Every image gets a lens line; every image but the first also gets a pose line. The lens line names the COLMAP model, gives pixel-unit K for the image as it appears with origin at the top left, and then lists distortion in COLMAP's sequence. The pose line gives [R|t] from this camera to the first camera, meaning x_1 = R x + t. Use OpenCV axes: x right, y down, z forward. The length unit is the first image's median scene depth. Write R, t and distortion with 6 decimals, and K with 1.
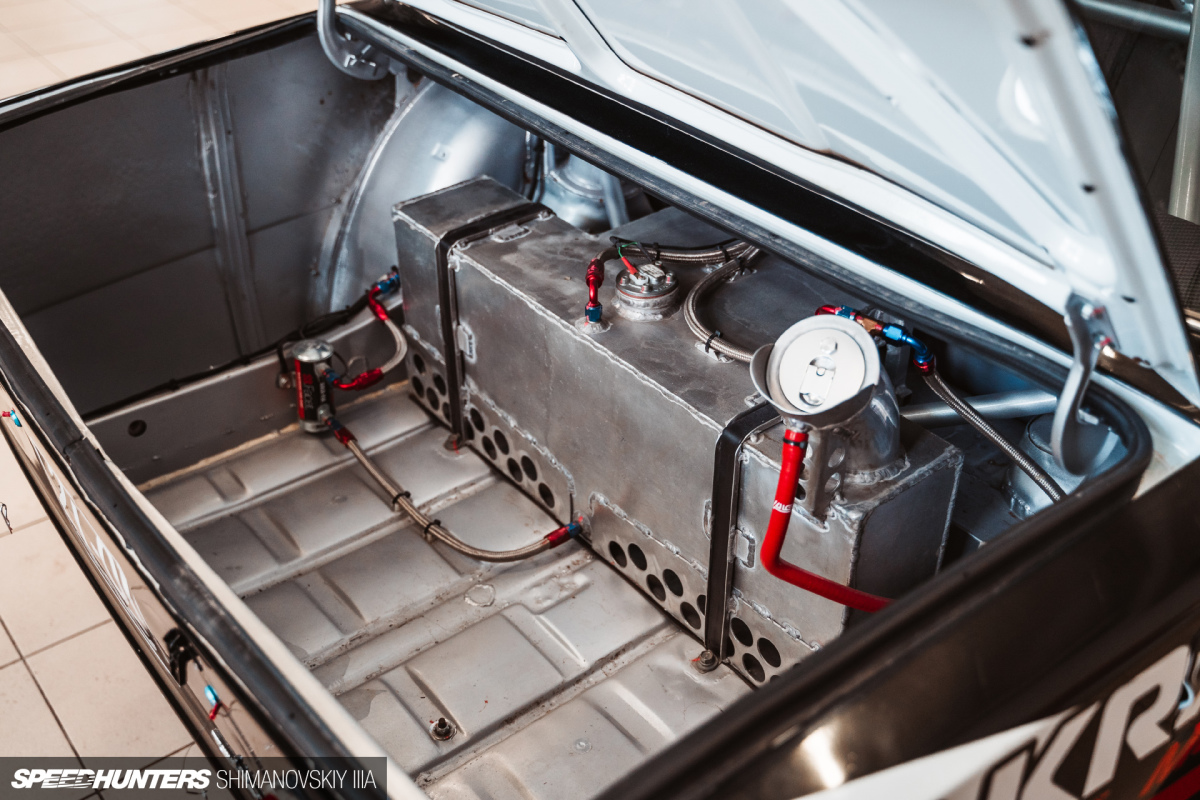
lens RADIAL K [[1248.9, 0, 598.3], [0, 1248.9, 401.6], [0, 0, 1]] dist [-0.026295, 0.000000]
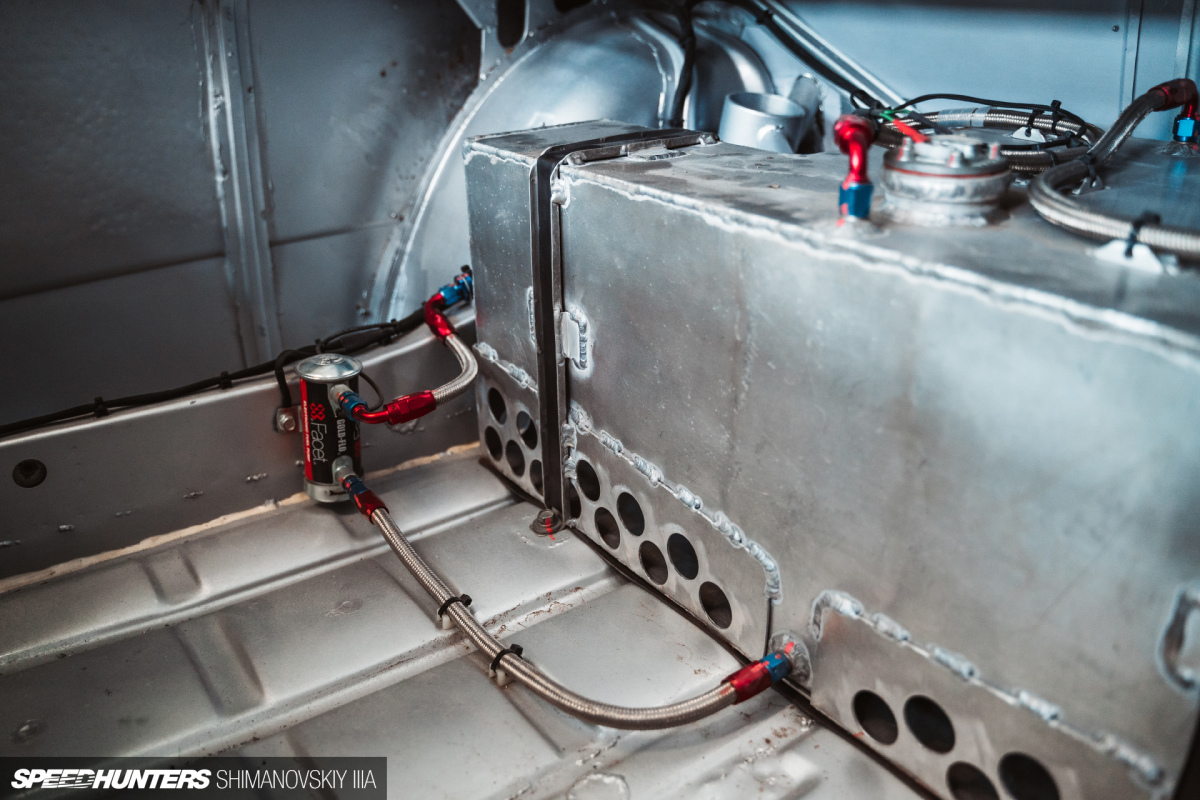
lens RADIAL K [[986.0, 0, 601.1], [0, 986.0, 397.7], [0, 0, 1]] dist [-0.086906, 0.016585]
pose [[0.998848, 0.012848, -0.046224, -0.071051], [-0.021178, 0.982598, -0.184533, 0.064379], [0.043049, 0.185299, 0.981739, 0.540552]]
